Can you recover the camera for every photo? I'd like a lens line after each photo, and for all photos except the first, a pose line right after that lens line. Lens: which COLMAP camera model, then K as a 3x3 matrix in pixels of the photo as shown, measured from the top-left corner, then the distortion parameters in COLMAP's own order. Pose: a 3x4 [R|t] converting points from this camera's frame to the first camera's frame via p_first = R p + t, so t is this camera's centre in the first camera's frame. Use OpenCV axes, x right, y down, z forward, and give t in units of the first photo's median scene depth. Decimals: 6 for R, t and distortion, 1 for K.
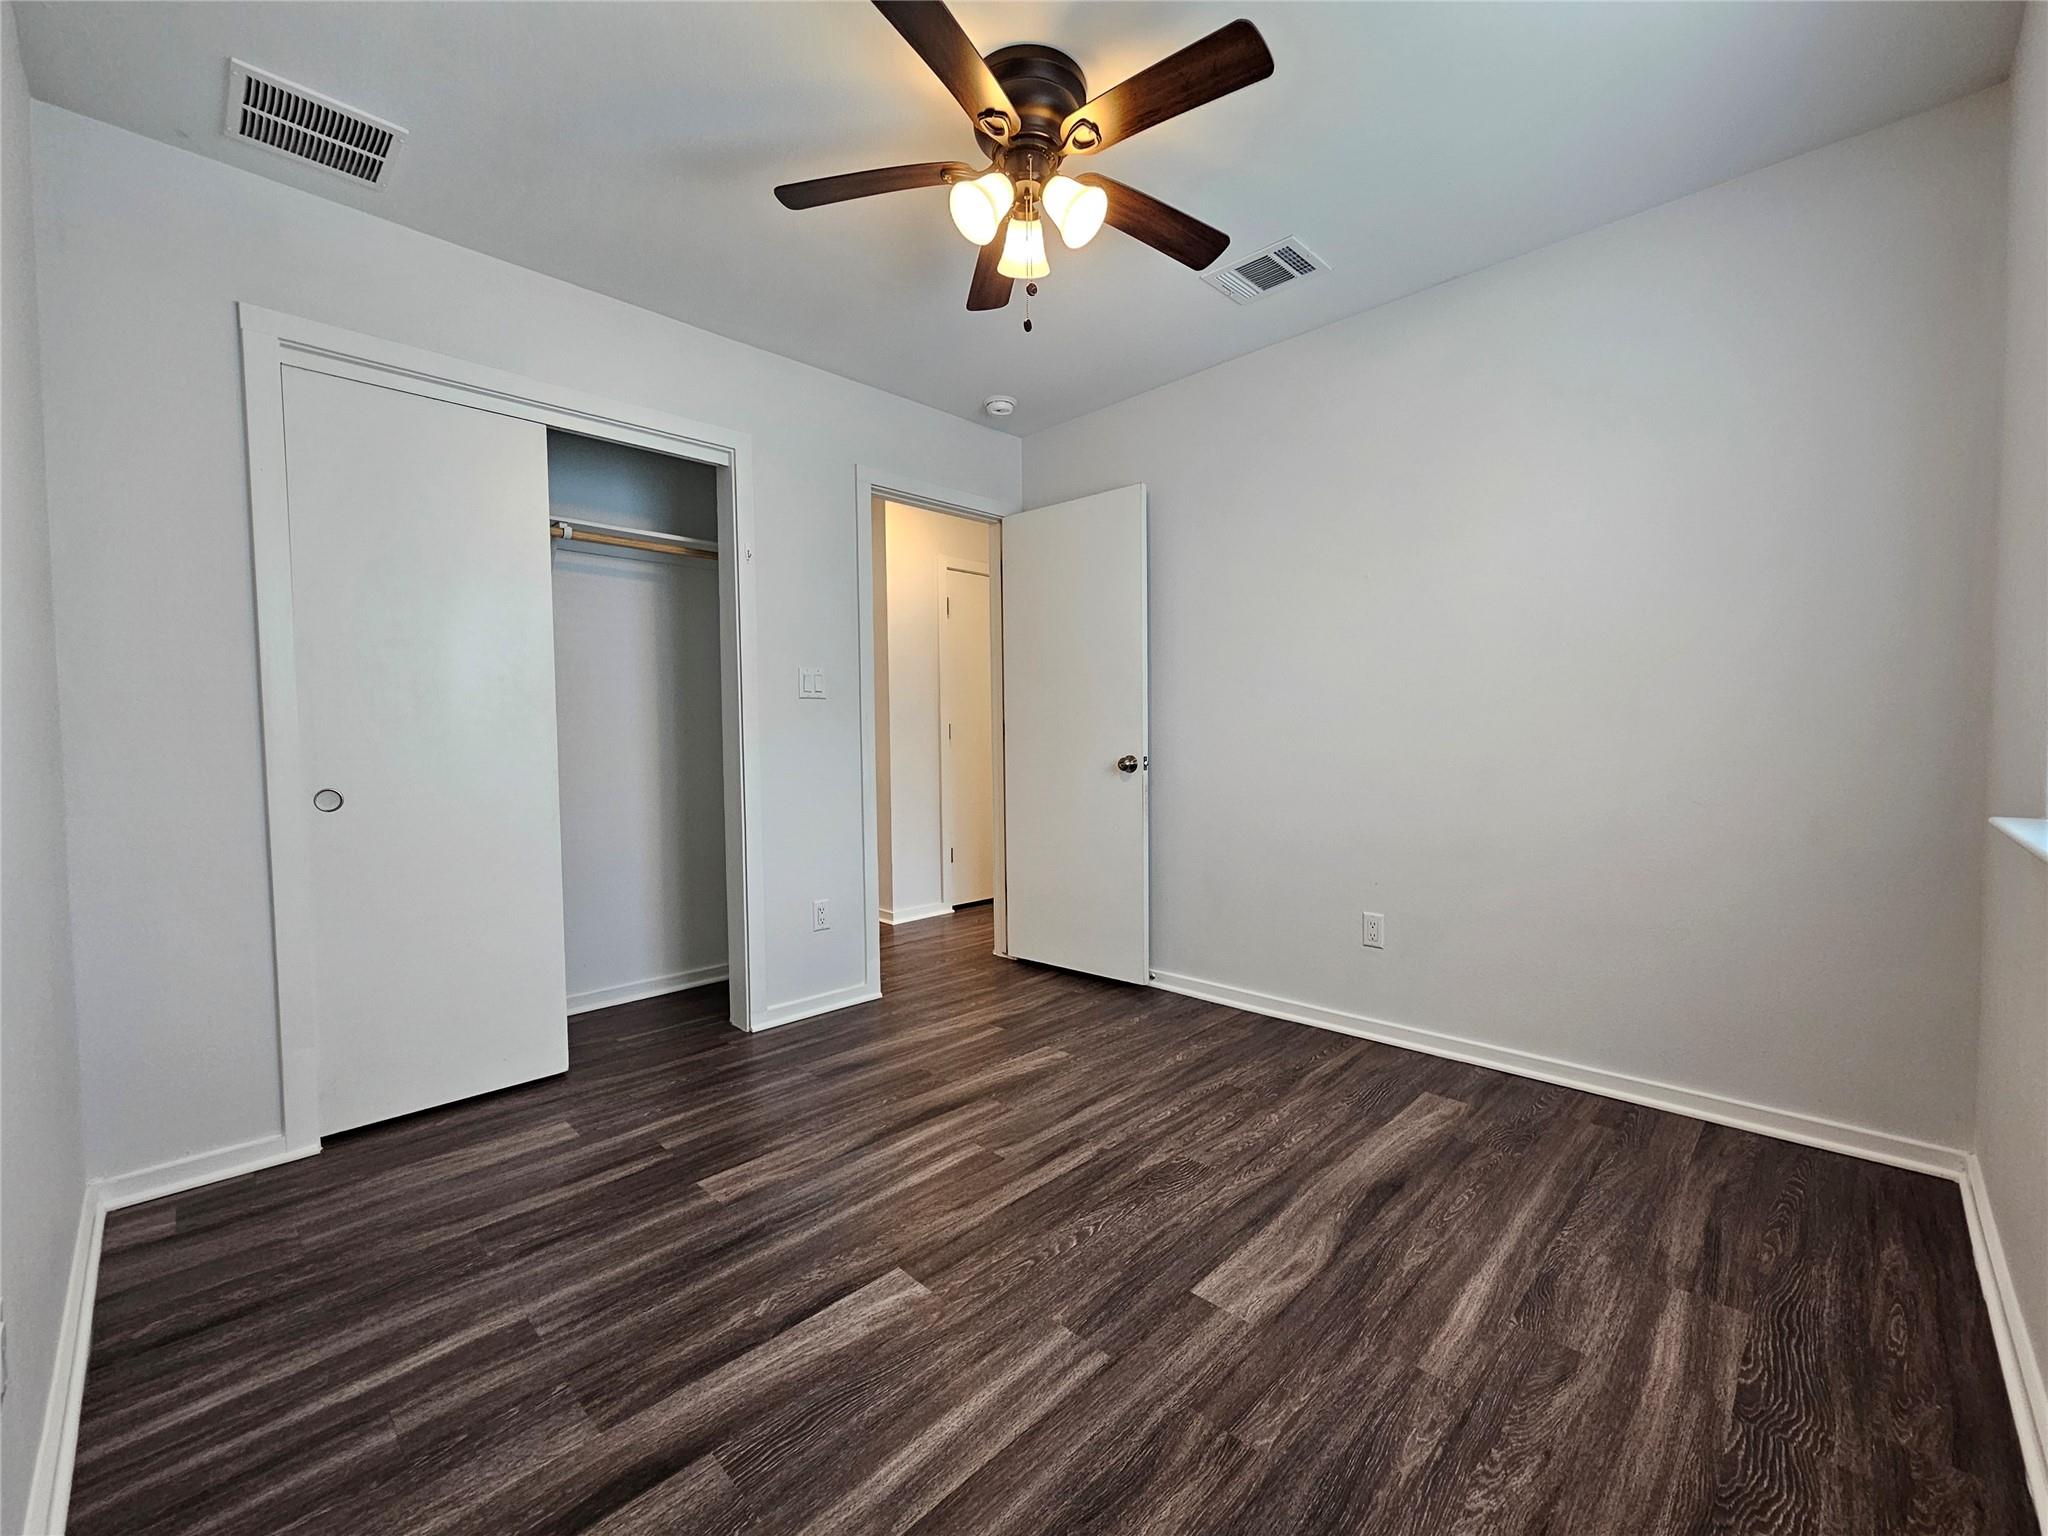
lens RADIAL K [[845.5, 0, 1025.5], [0, 845.5, 765.9], [0, 0, 1]] dist [-0.001235, 0.000084]
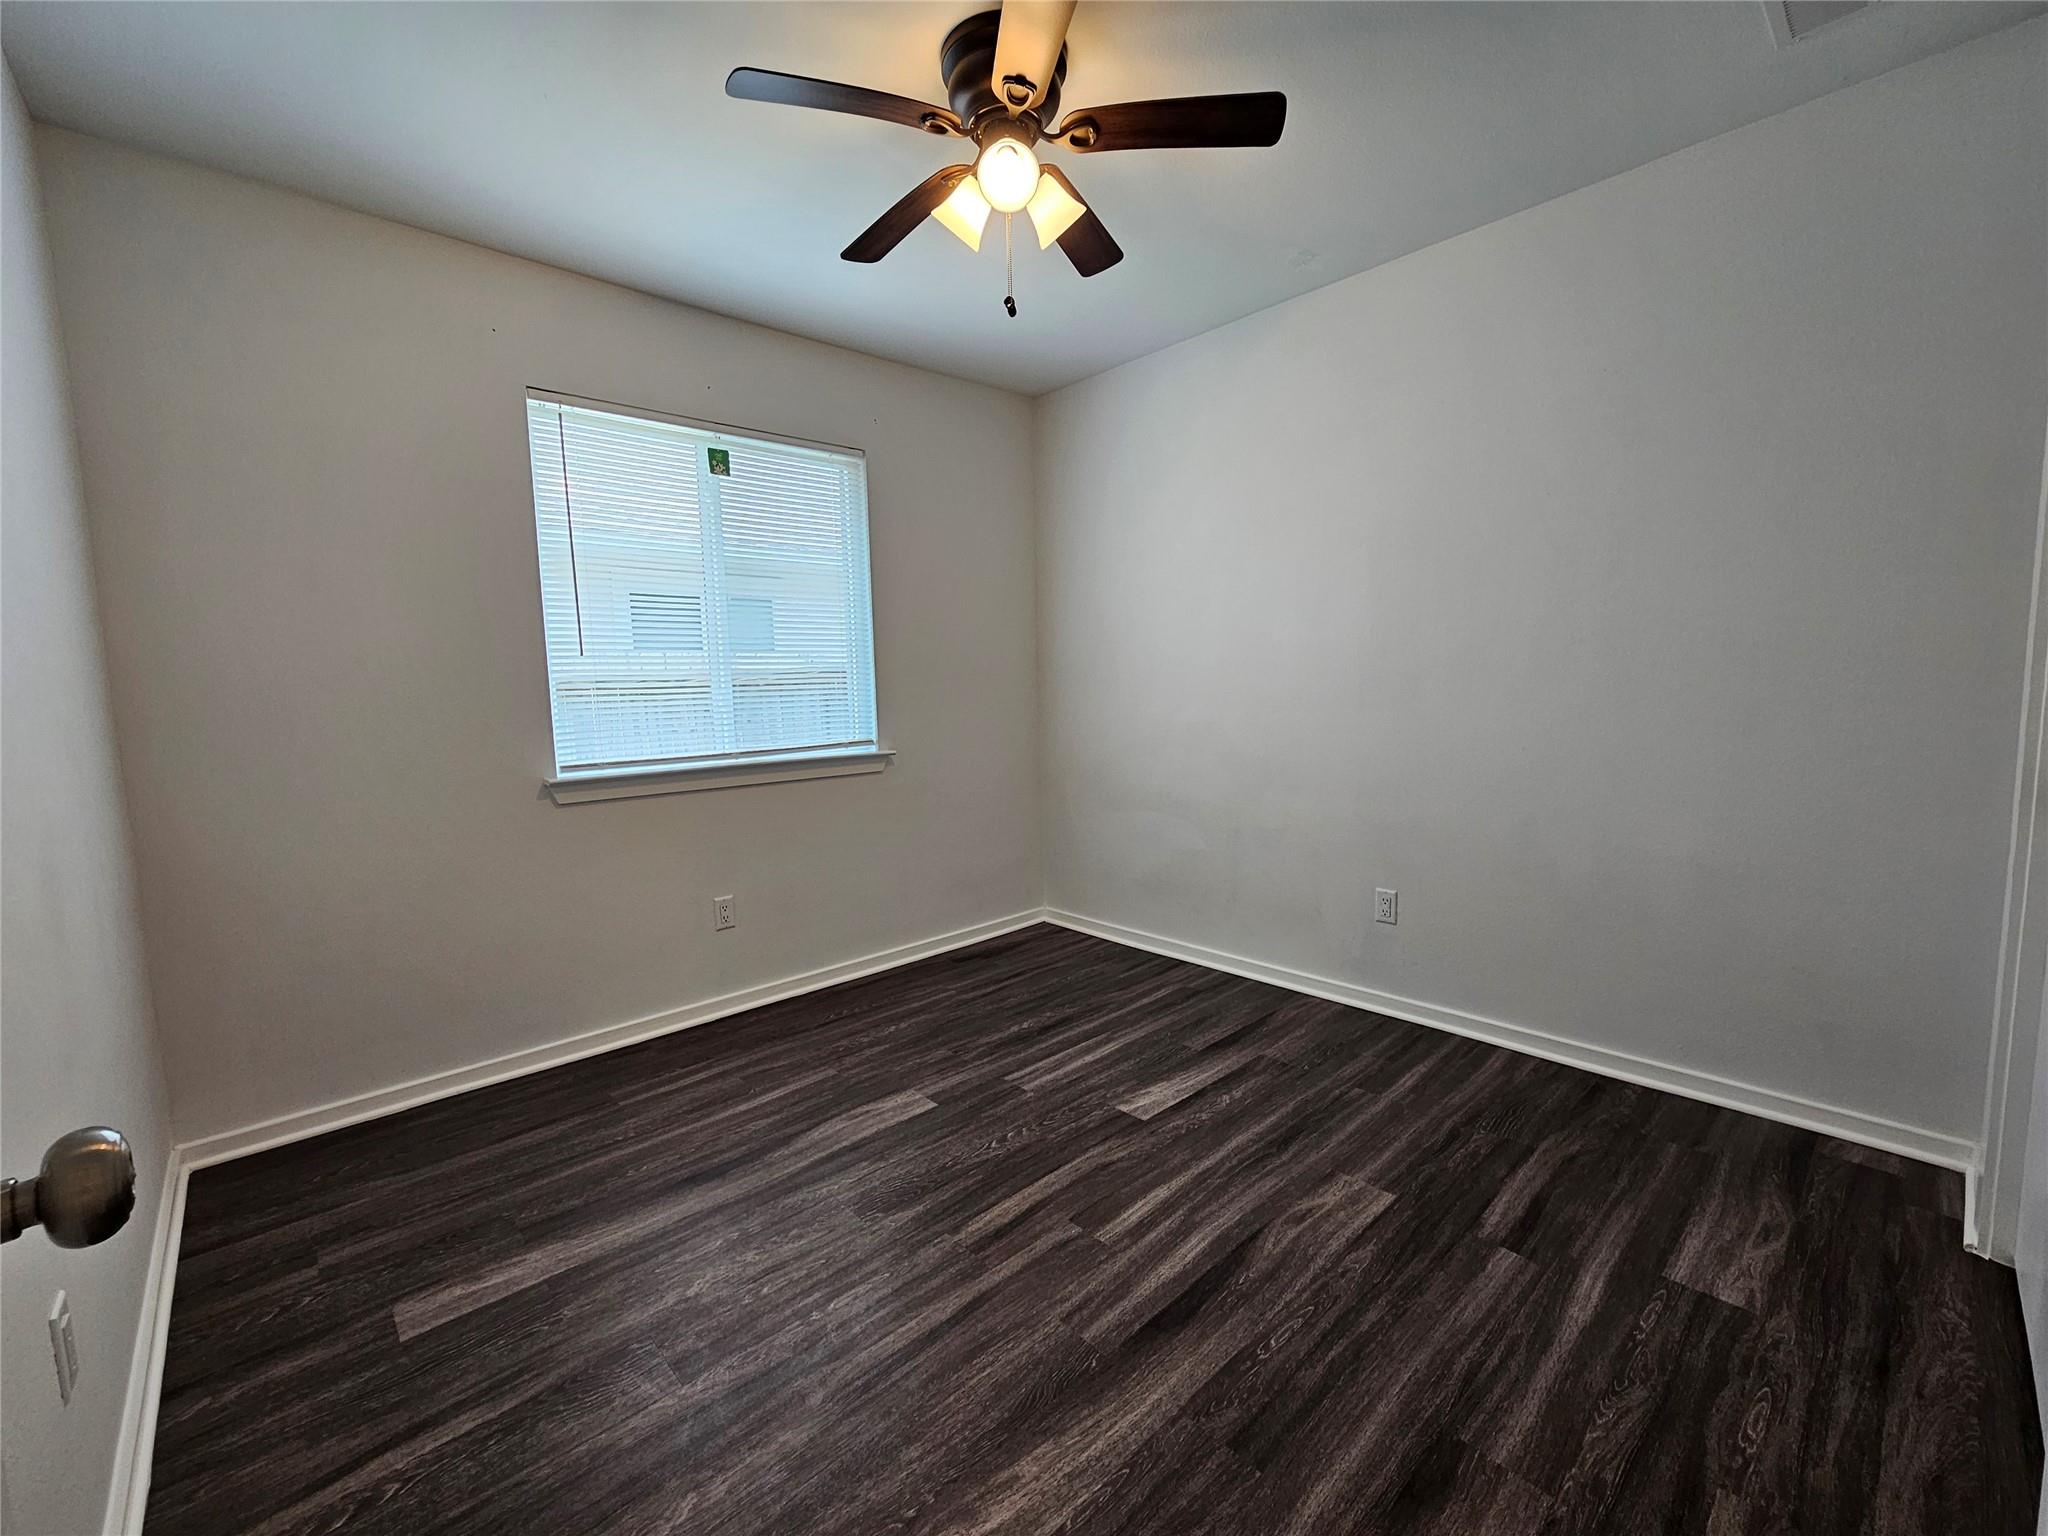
lens RADIAL K [[845.5, 0, 1025.5], [0, 845.5, 783.7], [0, 0, 1]] dist [-0.001235, 0.000084]
pose [[-0.998060, 0.033043, 0.052770, -0.047521], [0.040727, 0.987554, 0.151917, -0.133801], [-0.047093, 0.153772, -0.986984, 2.109388]]
